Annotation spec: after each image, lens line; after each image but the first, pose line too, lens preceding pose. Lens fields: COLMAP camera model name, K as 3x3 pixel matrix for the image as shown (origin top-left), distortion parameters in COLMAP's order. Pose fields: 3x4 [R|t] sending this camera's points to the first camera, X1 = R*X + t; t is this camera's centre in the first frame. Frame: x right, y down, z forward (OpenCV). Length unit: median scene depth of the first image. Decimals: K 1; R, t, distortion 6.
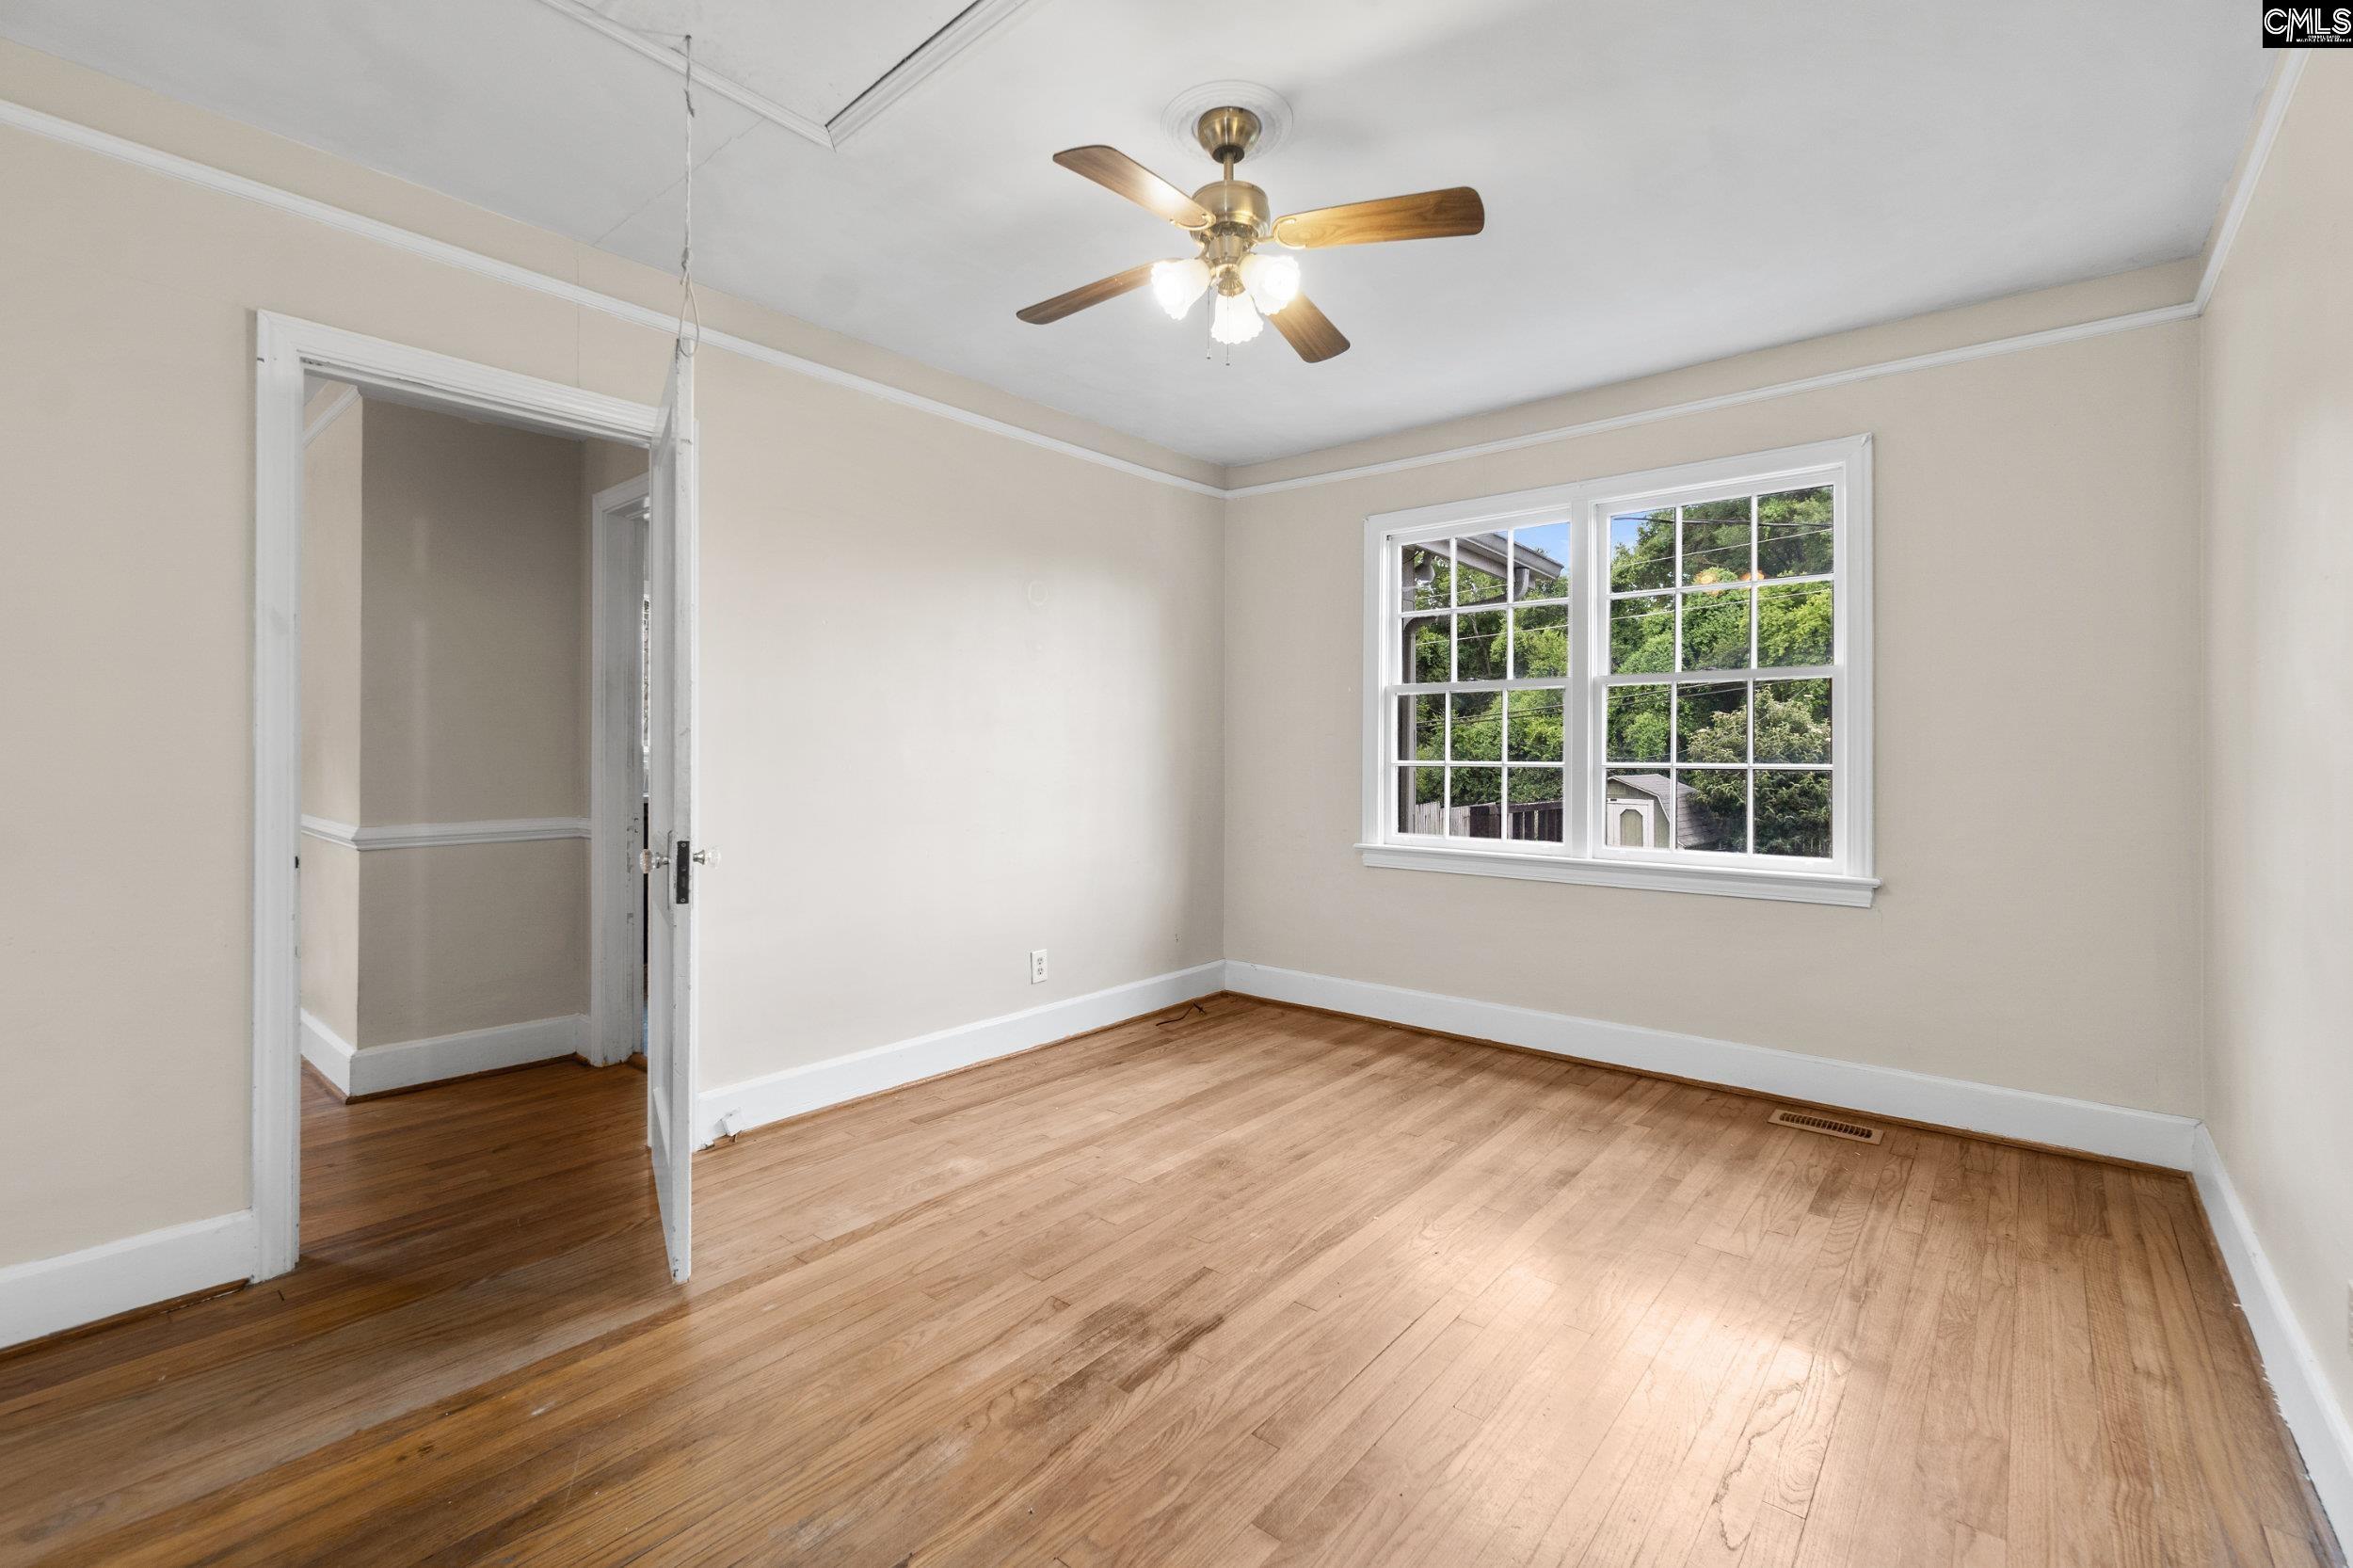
lens RADIAL K [[1017.5, 0, 1165.8], [0, 1017.5, 772.8], [0, 0, 1]] dist [-0.000652, 0.000233]
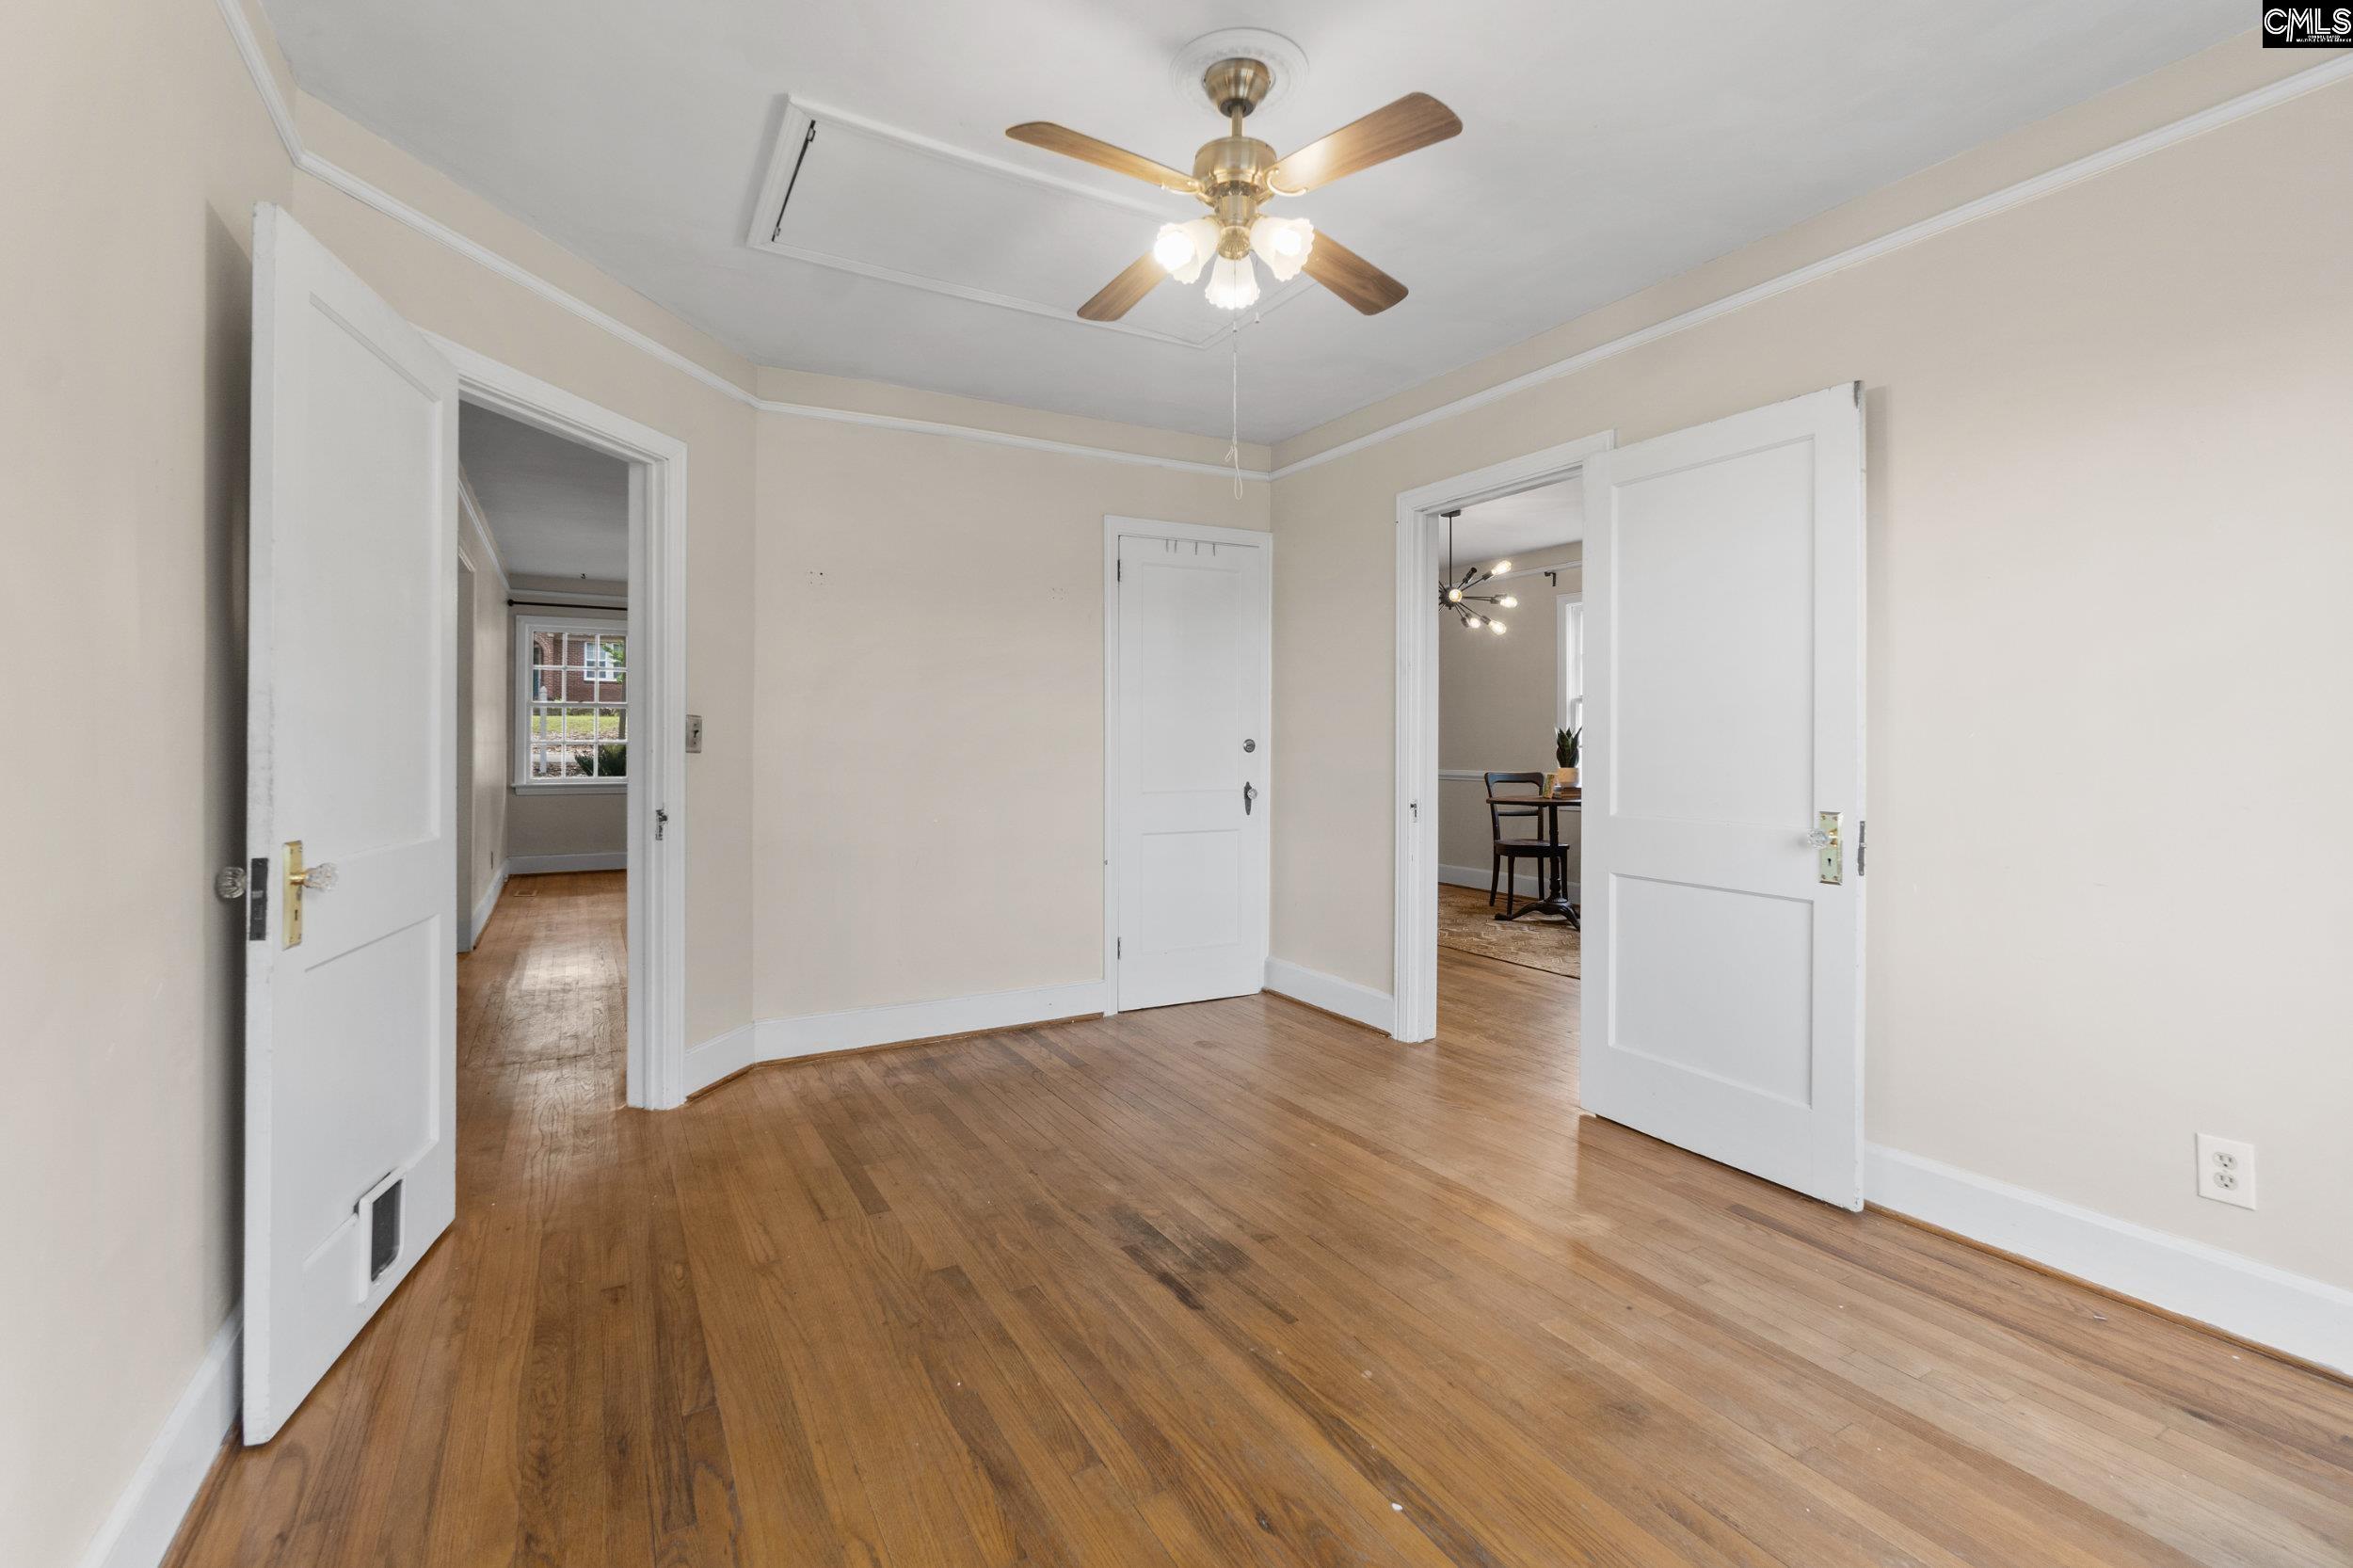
lens RADIAL K [[1017.5, 0, 1165.8], [0, 1017.5, 772.8], [0, 0, 1]] dist [-0.000652, 0.000233]
pose [[-0.346585, 0.029289, -0.937561, 0.926566], [-0.007931, 0.999385, 0.034152, -0.035185], [0.937985, 0.019272, -0.346140, 1.204280]]
